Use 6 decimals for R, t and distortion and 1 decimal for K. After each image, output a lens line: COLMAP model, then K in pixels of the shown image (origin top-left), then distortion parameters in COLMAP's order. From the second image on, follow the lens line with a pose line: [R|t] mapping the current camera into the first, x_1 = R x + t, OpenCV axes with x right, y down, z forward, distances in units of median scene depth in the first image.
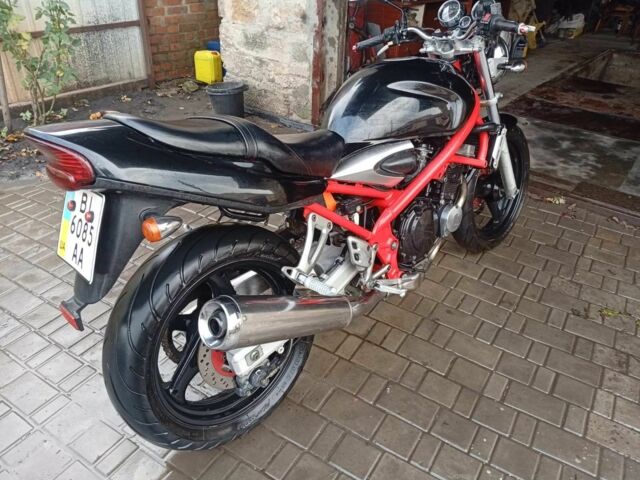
lens RADIAL K [[504.3, 0, 312.4], [0, 504.3, 254.1], [0, 0, 1]] dist [0.024593, -0.060707]
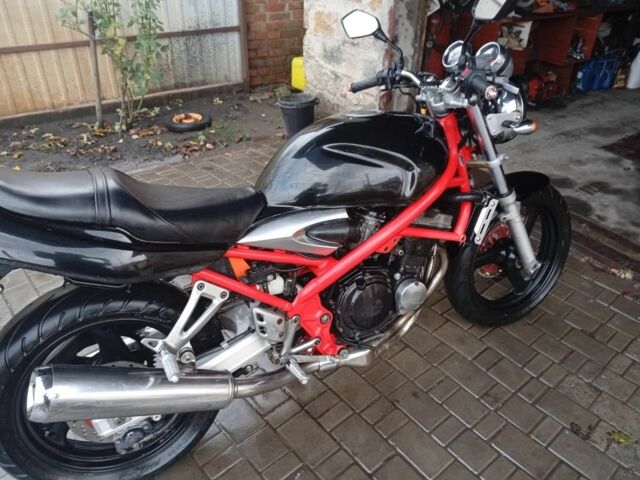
lens RADIAL K [[504.3, 0, 313.4], [0, 504.3, 246.3], [0, 0, 1]] dist [0.024593, -0.060707]
pose [[0.955817, 0.145457, -0.255453, 0.283082], [-0.145474, 0.989181, 0.018932, -0.127746], [0.255443, 0.019066, 0.966636, 0.103697]]
